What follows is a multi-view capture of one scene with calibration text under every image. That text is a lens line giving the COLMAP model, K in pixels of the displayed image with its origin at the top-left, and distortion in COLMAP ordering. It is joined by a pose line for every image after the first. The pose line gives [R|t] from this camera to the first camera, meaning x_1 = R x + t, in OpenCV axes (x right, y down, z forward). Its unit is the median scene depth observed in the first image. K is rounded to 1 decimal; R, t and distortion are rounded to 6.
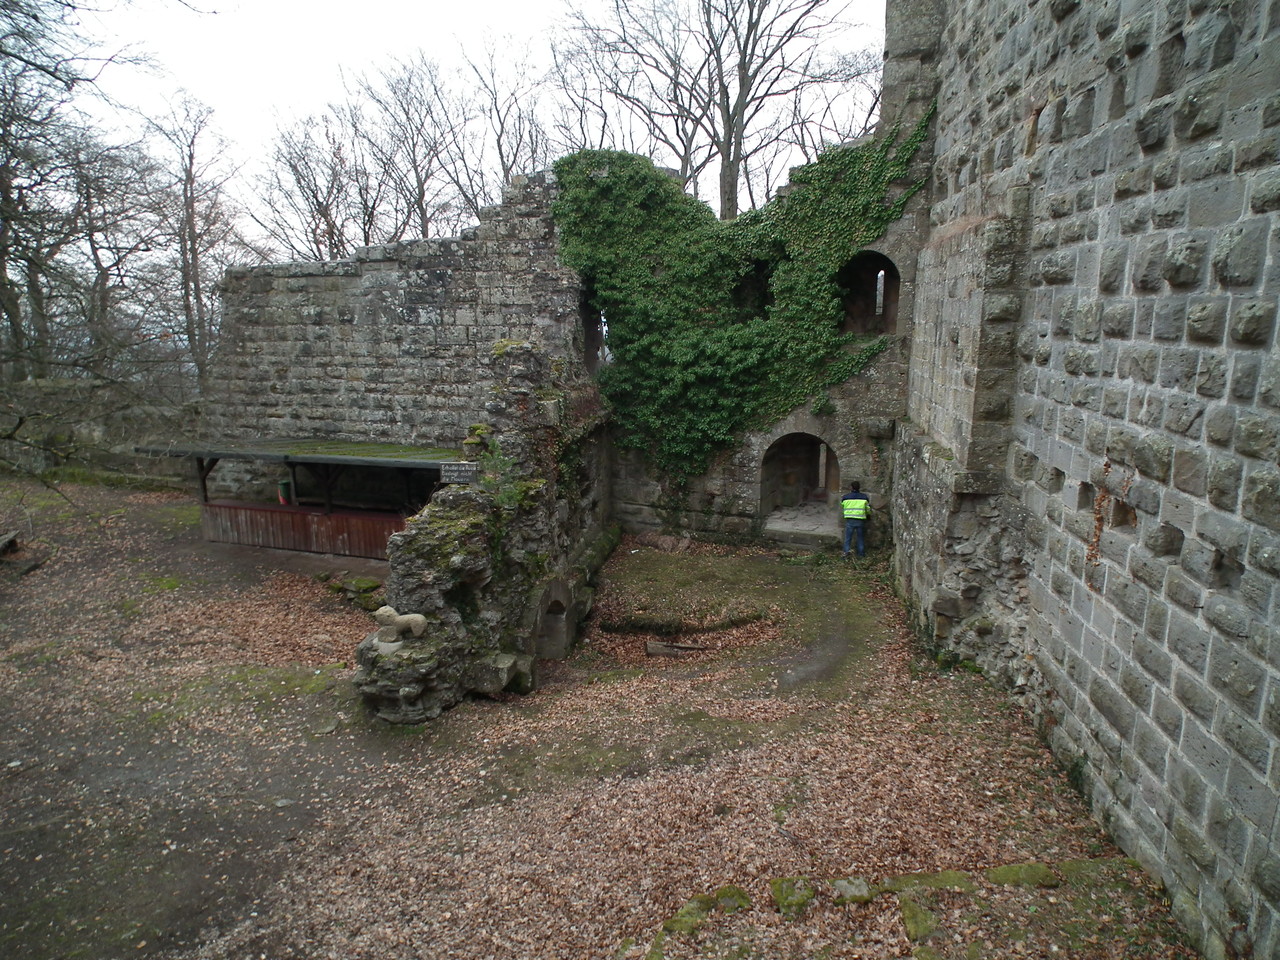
lens RADIAL K [[892.3, 0, 637.5], [0, 892.3, 479.0], [0, 0, 1]] dist [0.002117, -0.000595]
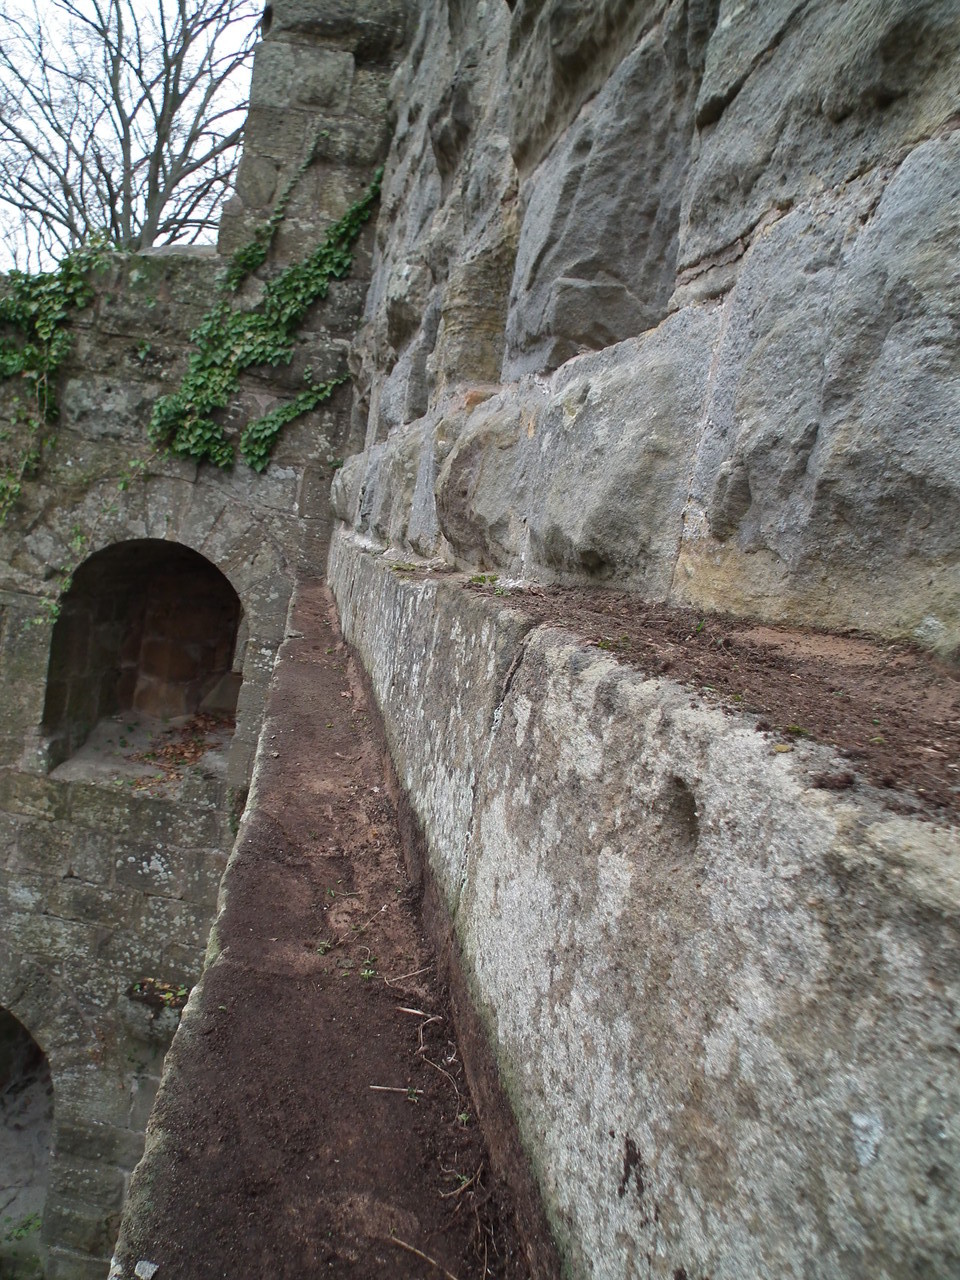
lens RADIAL K [[892.3, 0, 480.4], [0, 892.3, 641.3], [0, 0, 1]] dist [0.002117, -0.000595]
pose [[0.926025, 0.117356, 0.358755, 0.261259], [-0.101418, 0.992847, -0.062999, -0.216787], [-0.363582, 0.021955, 0.931303, 0.648525]]
